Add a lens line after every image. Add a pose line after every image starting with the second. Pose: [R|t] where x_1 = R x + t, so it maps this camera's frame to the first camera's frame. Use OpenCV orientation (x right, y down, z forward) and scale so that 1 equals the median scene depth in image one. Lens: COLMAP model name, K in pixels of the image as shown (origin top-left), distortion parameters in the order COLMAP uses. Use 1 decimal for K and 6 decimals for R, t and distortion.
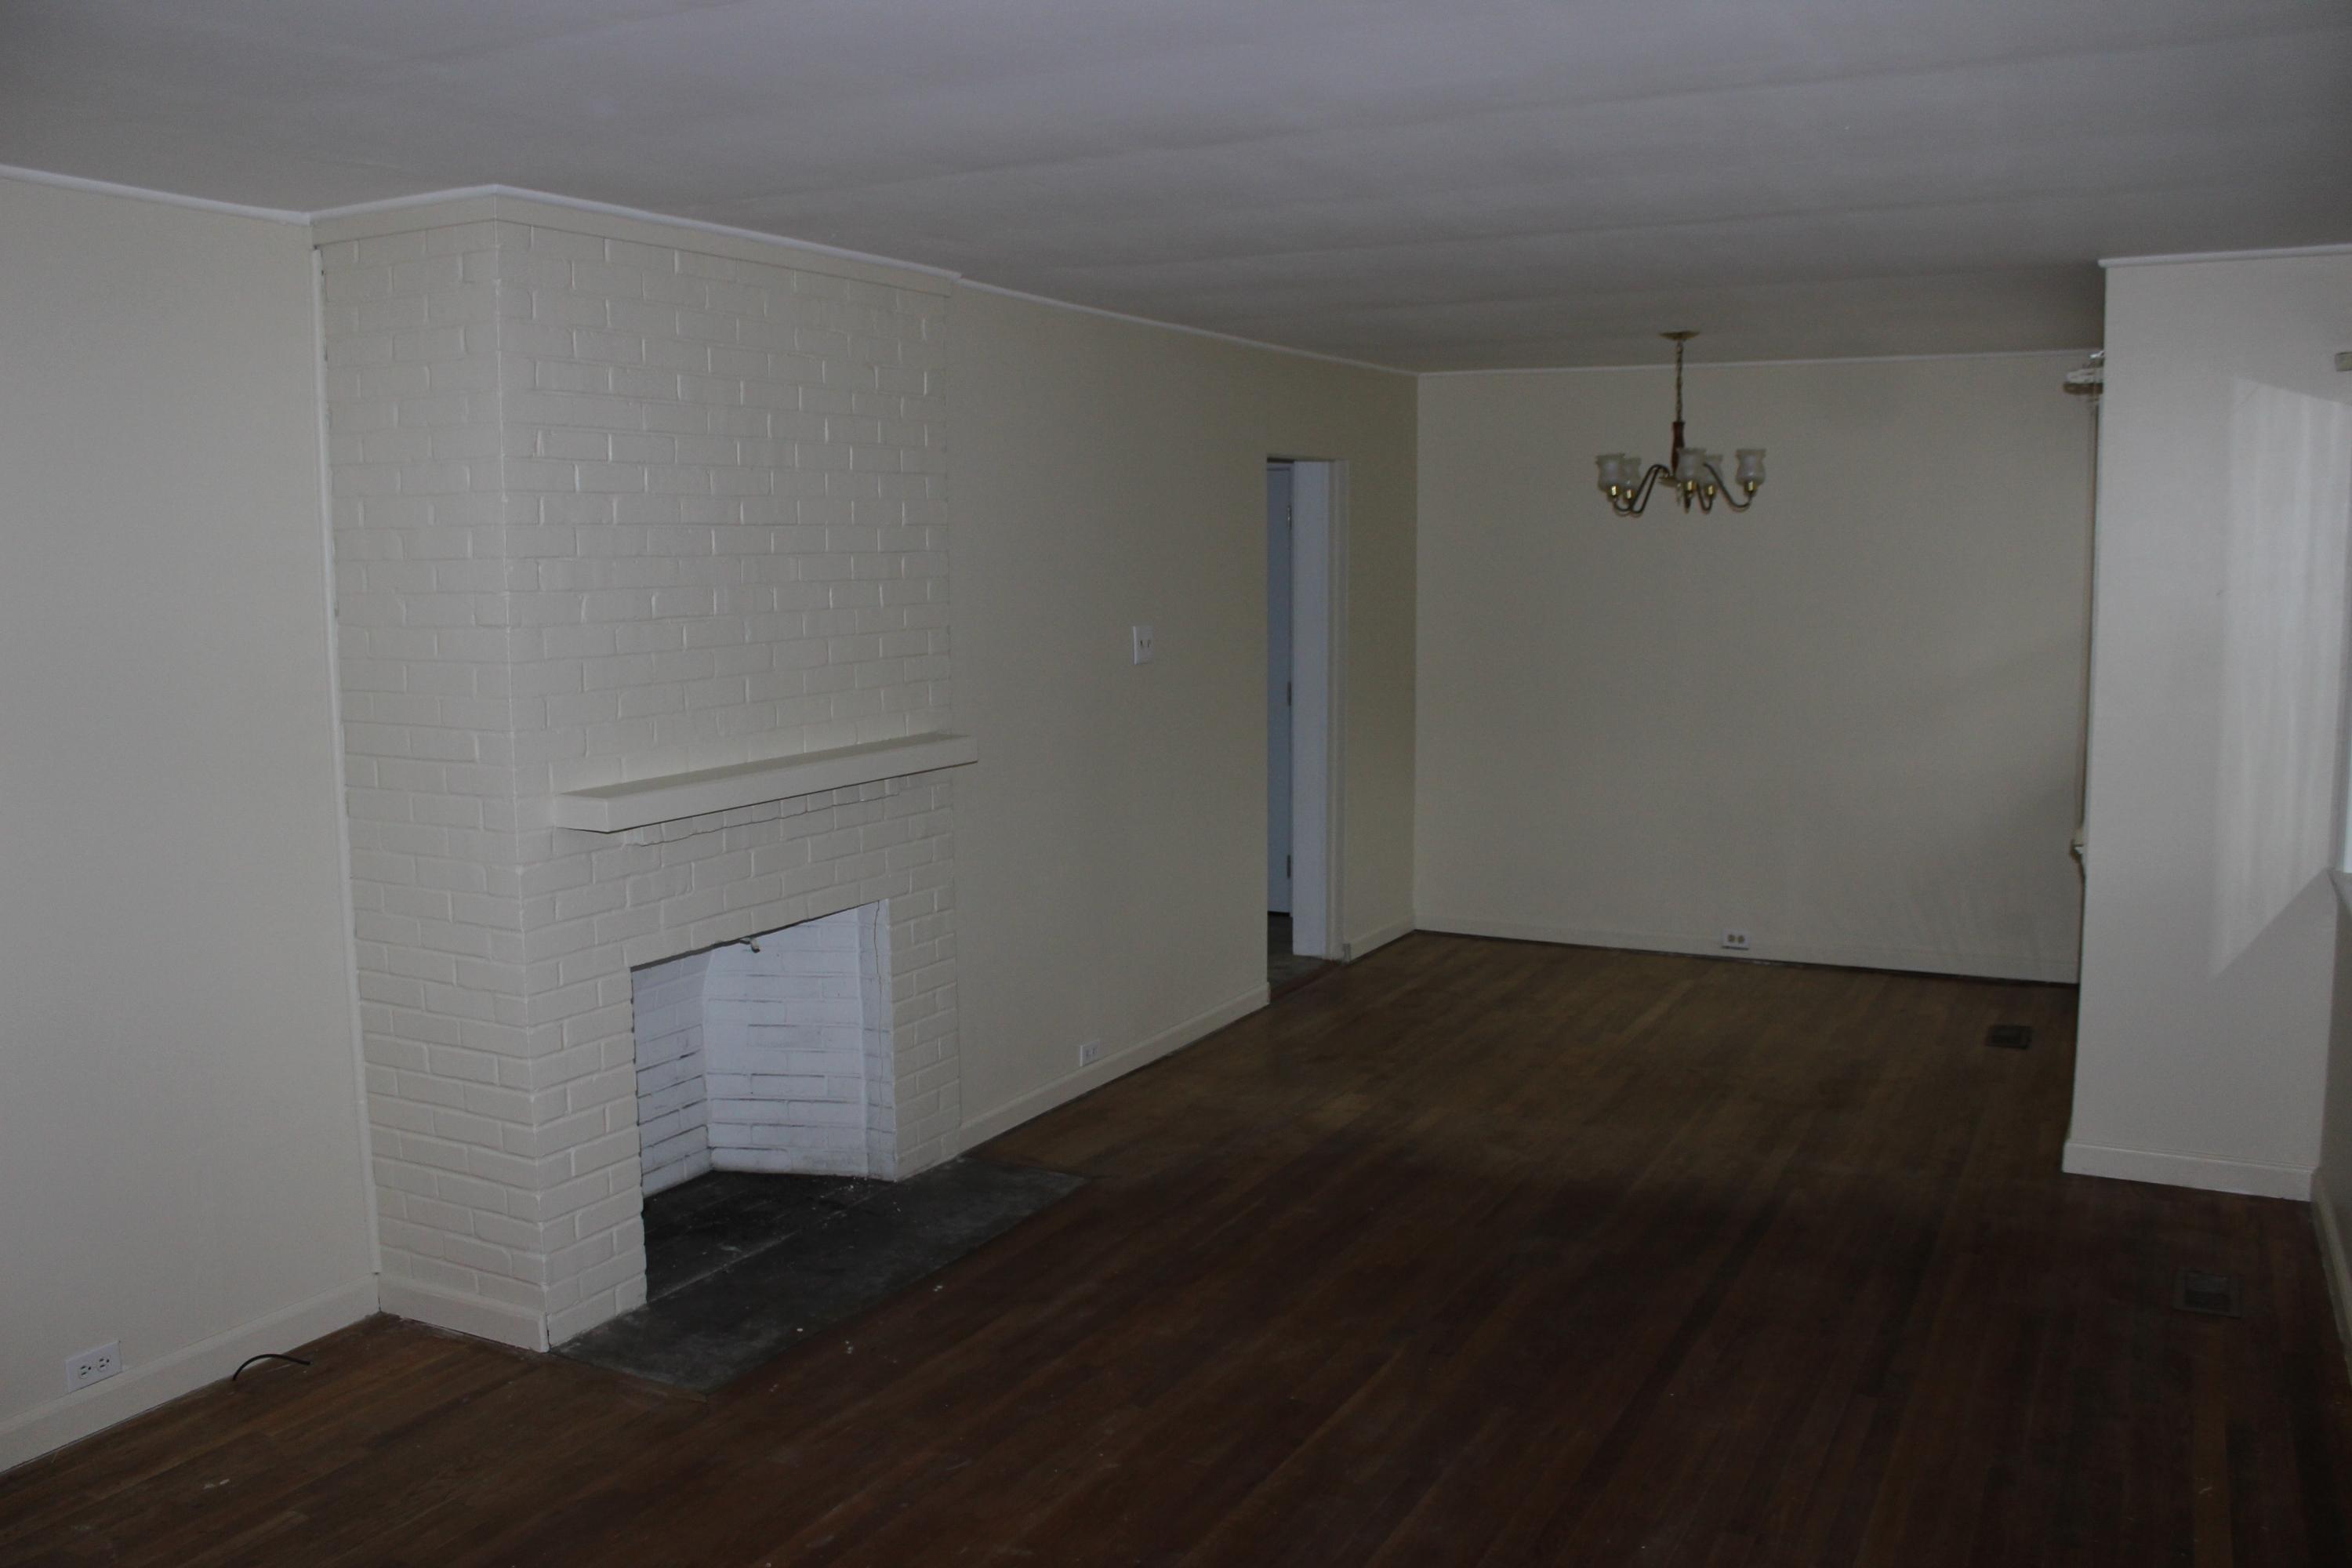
lens RADIAL K [[1942.6, 0, 1176.0], [0, 1942.6, 784.0], [0, 0, 1]] dist [-0.165407, 0.122930]
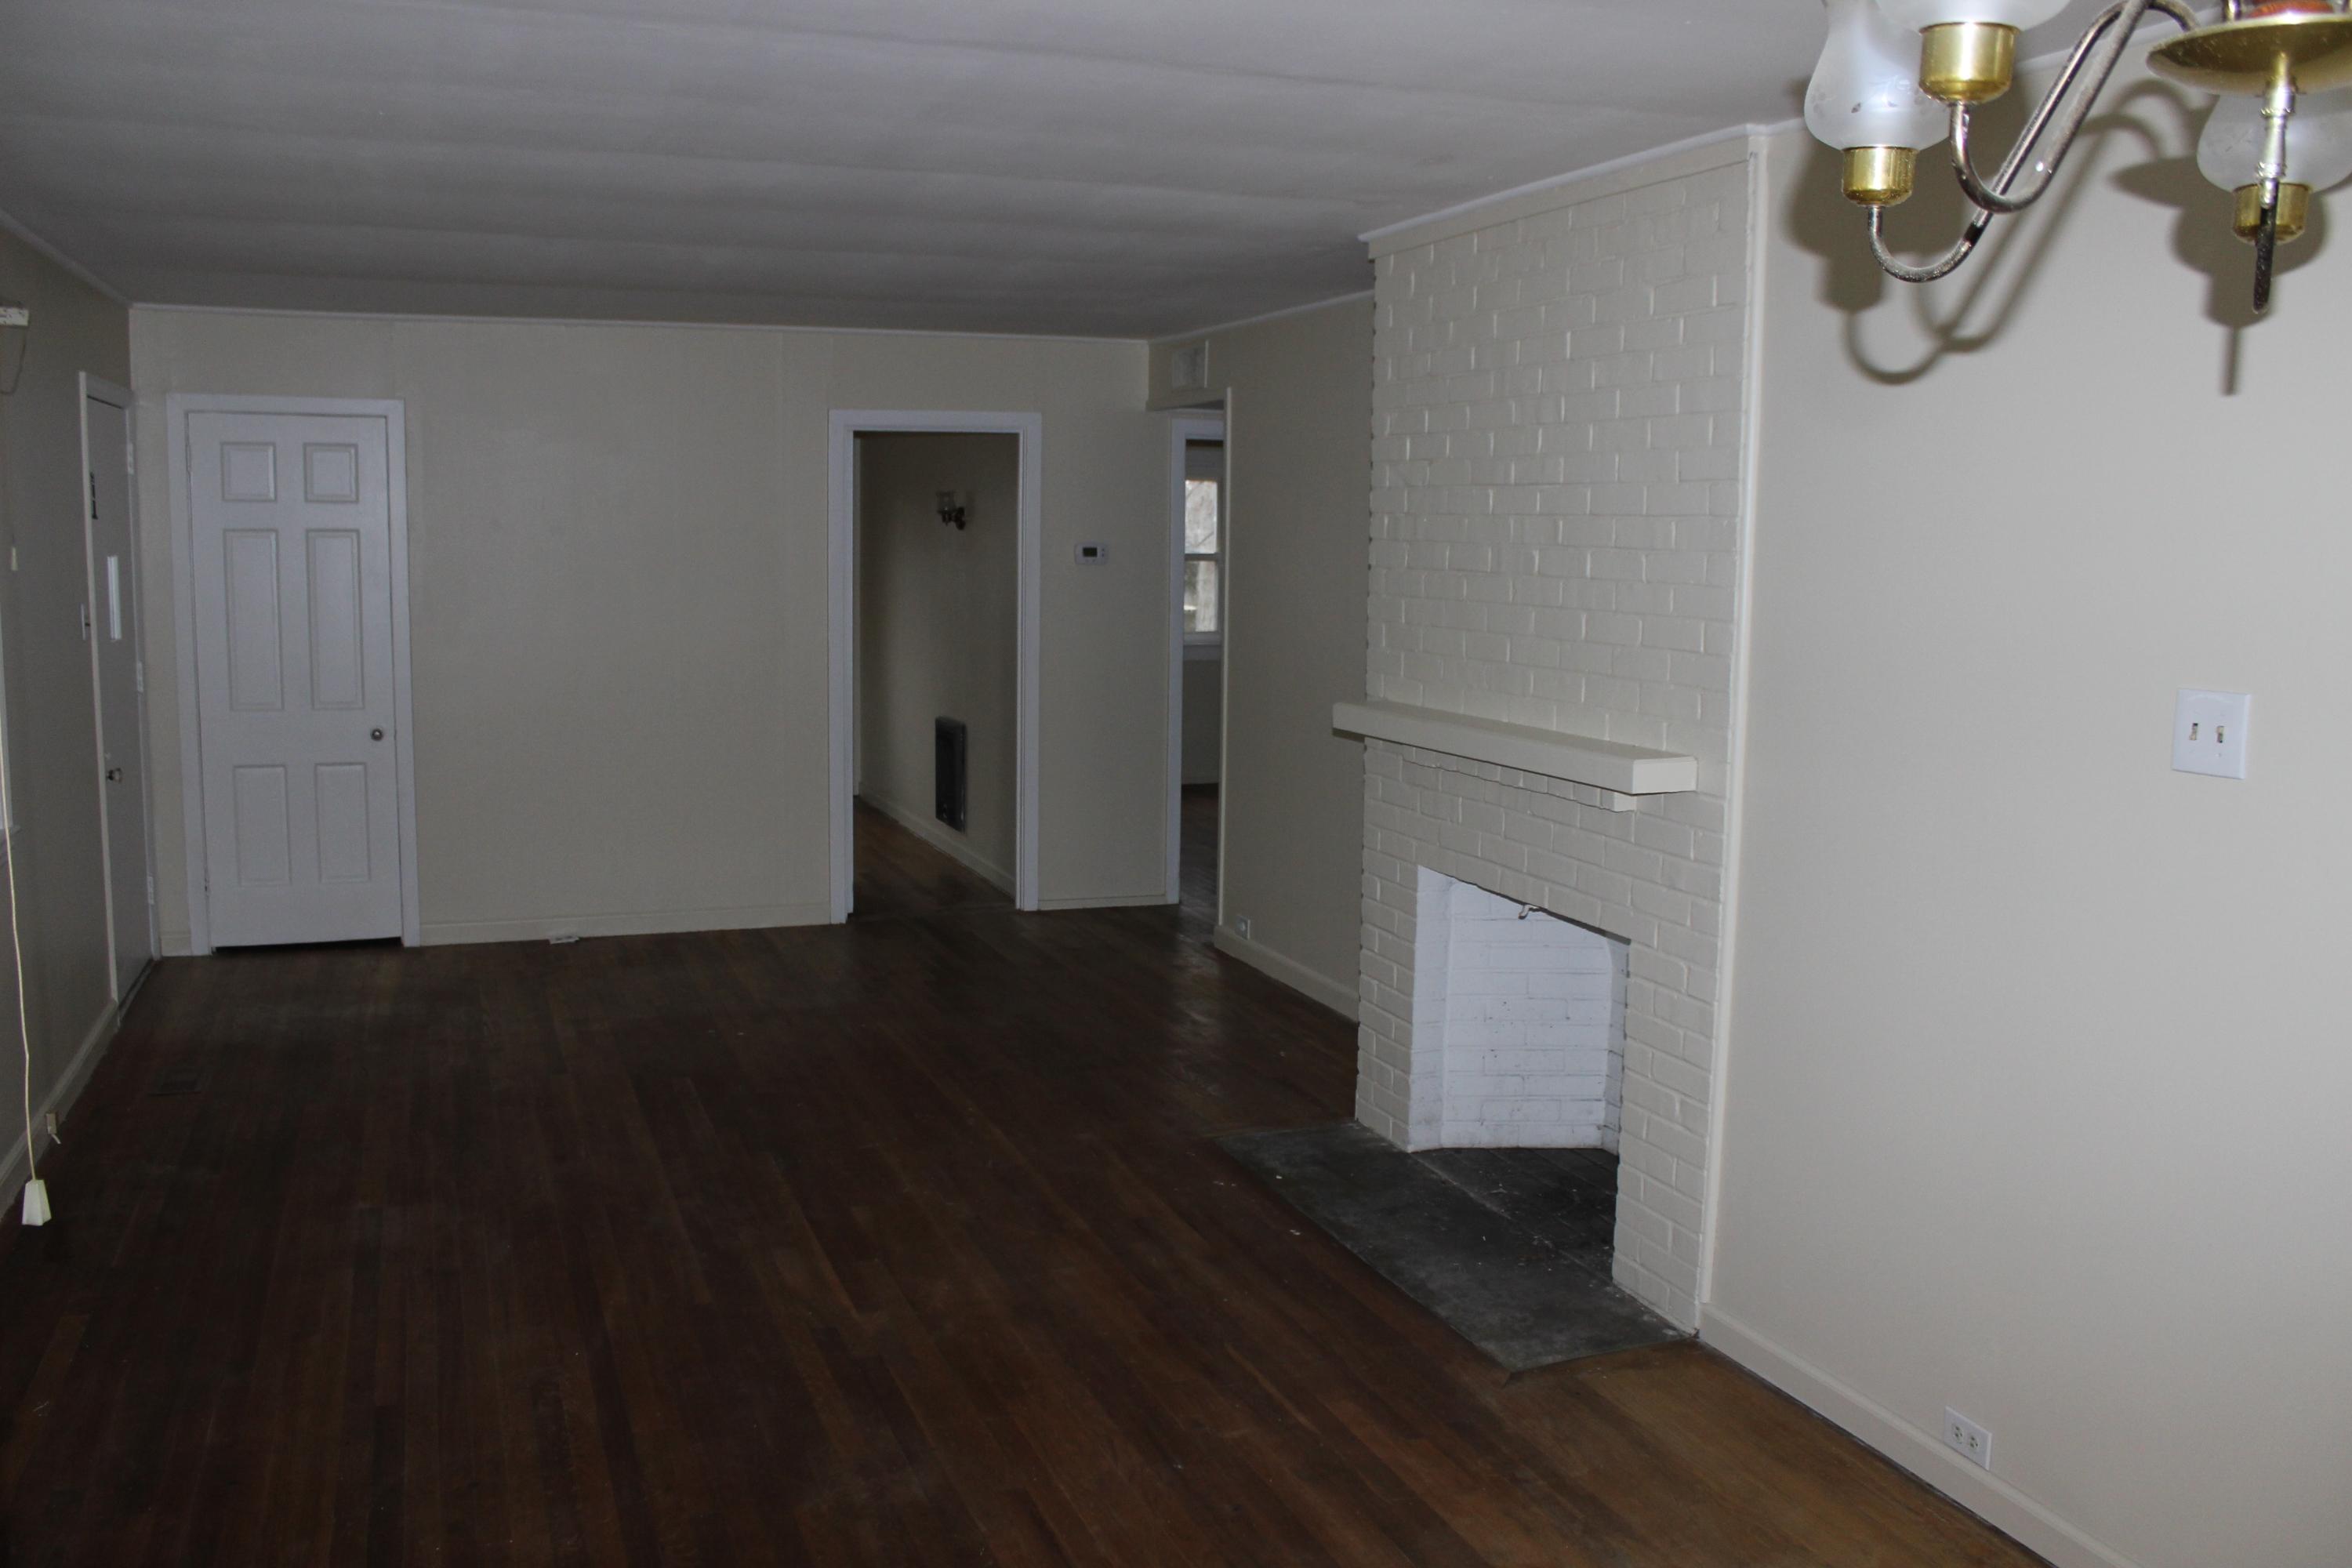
lens RADIAL K [[1942.6, 0, 1176.0], [0, 1942.6, 784.0], [0, 0, 1]] dist [-0.165407, 0.122930]
pose [[-0.651233, 0.103059, -0.751847, 0.559165], [-0.100240, 0.970373, 0.219839, -0.158363], [0.752228, 0.218532, -0.621608, 1.295142]]
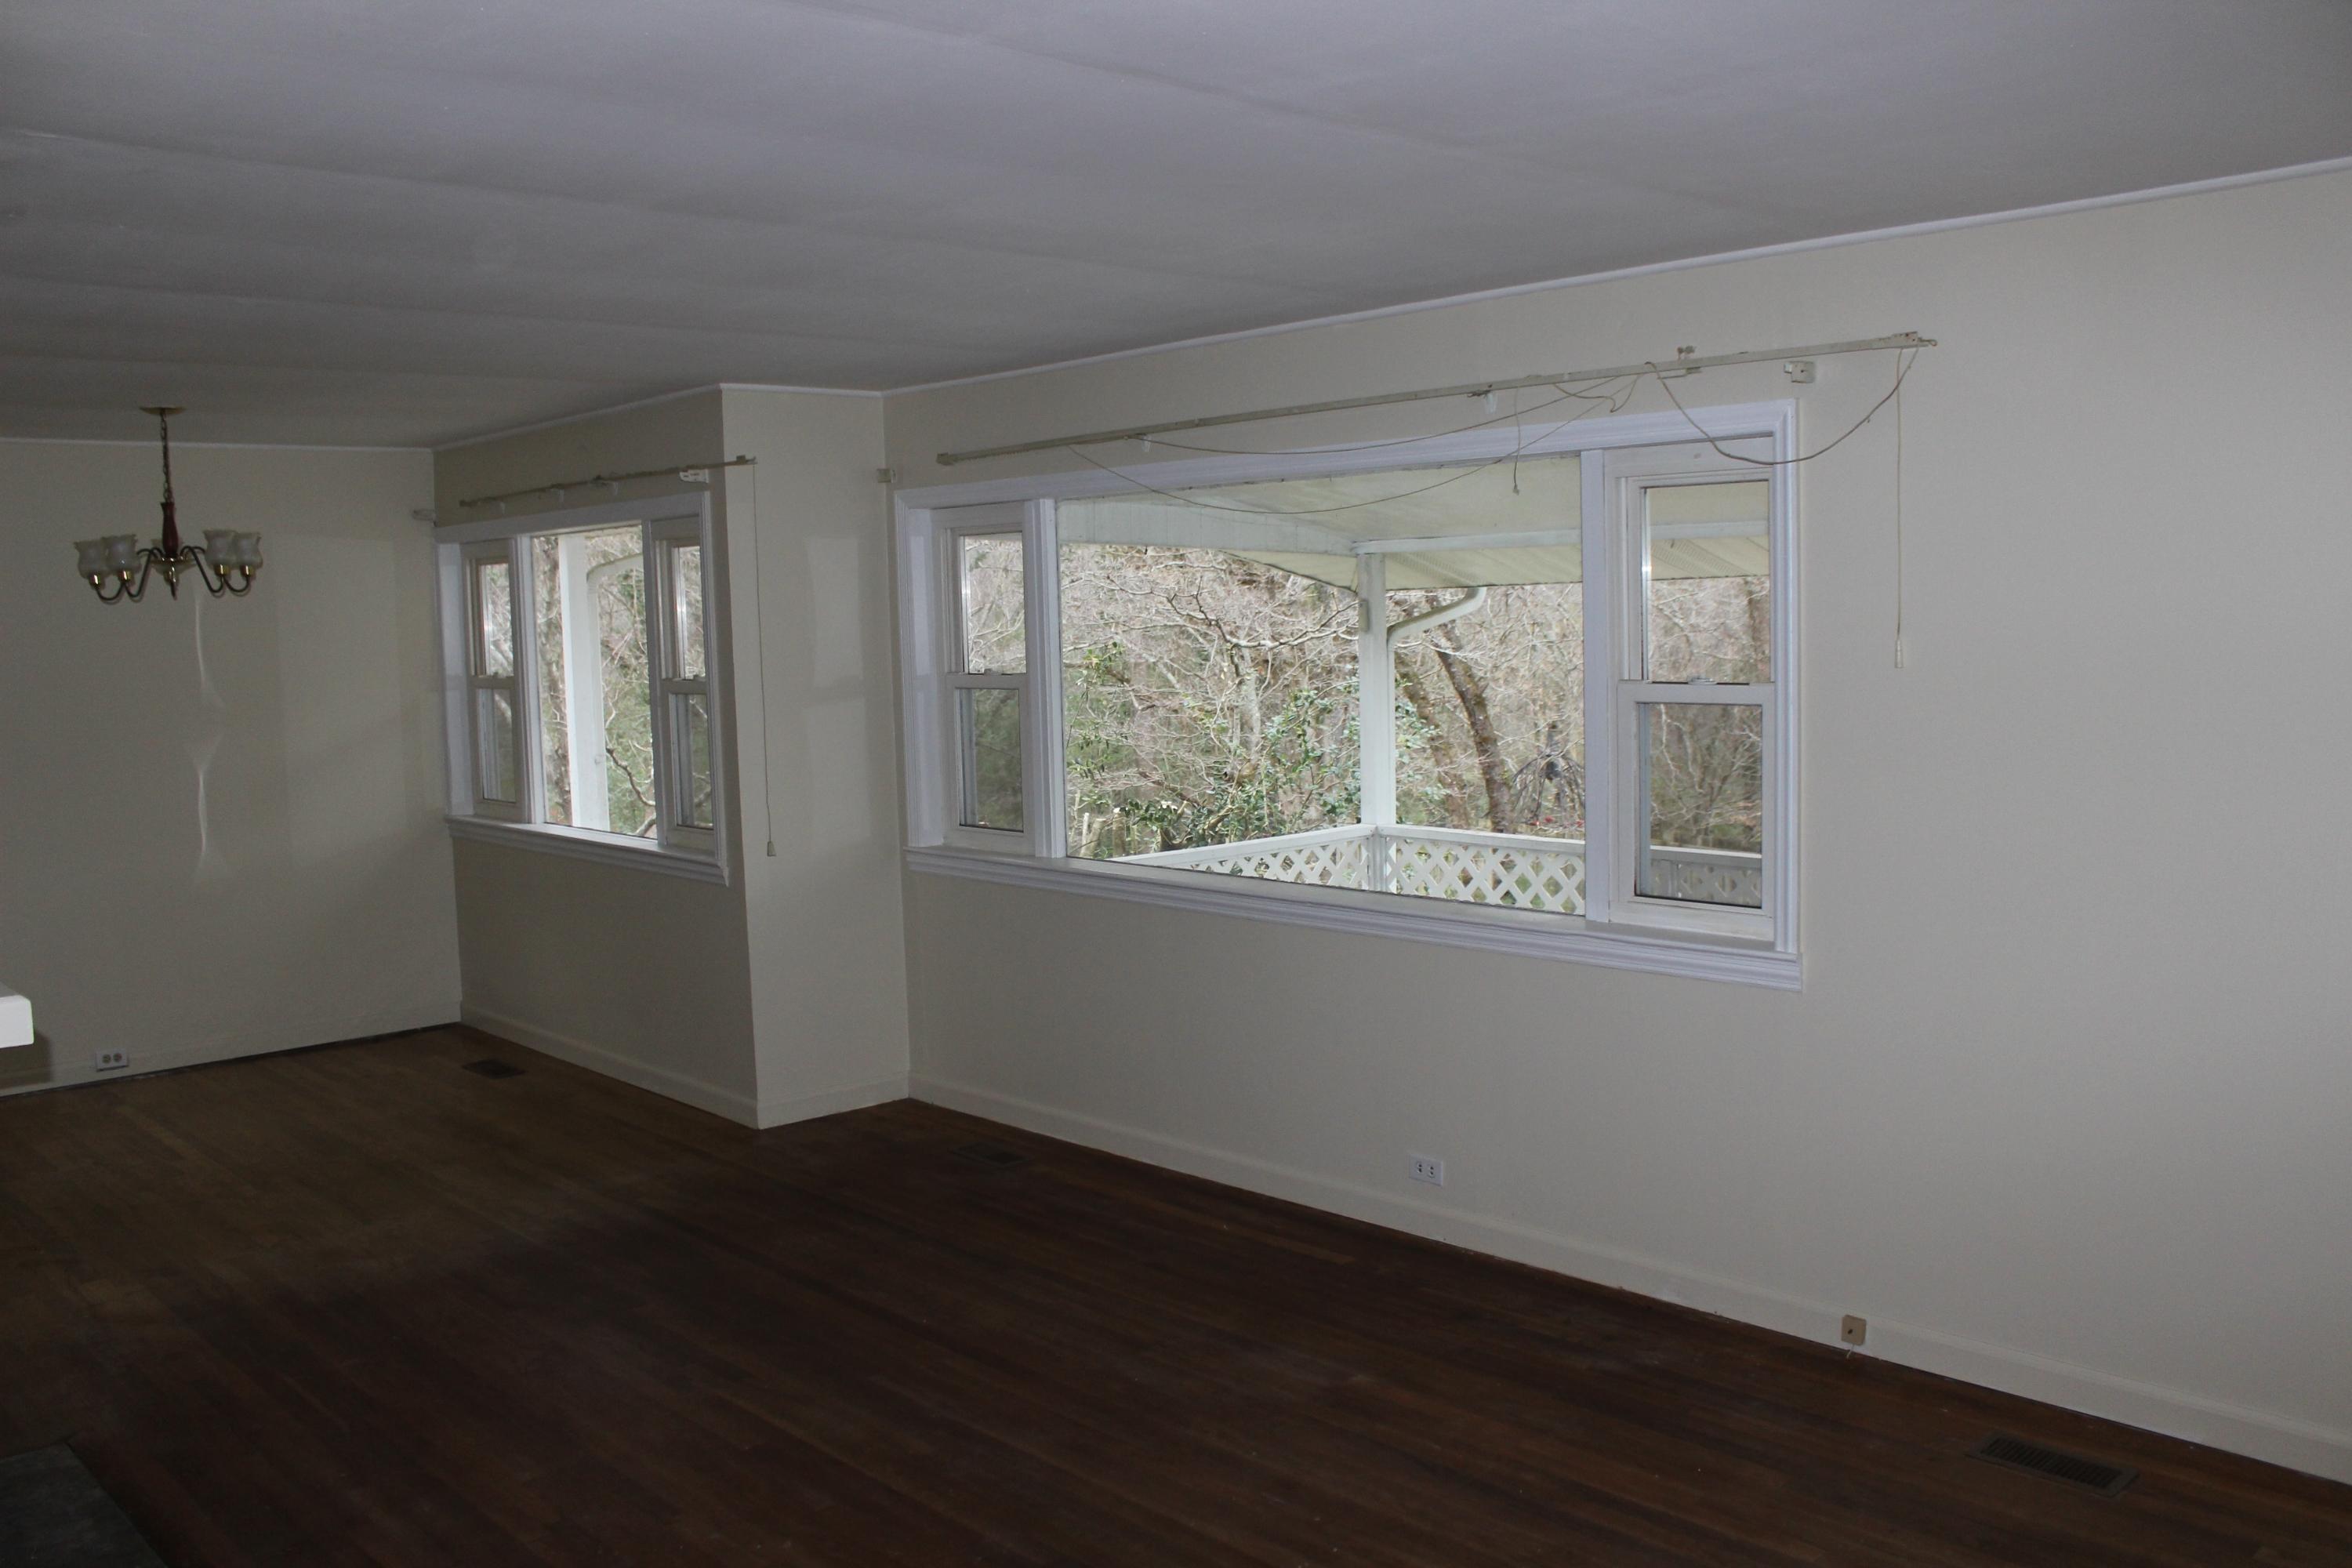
lens RADIAL K [[1942.6, 0, 1176.0], [0, 1942.6, 784.0], [0, 0, 1]] dist [-0.165407, 0.122930]
pose [[0.320065, -0.081897, 0.943849, -0.573137], [0.134181, 0.990132, 0.040412, -0.027160], [-0.937845, 0.113713, 0.327896, 0.305376]]
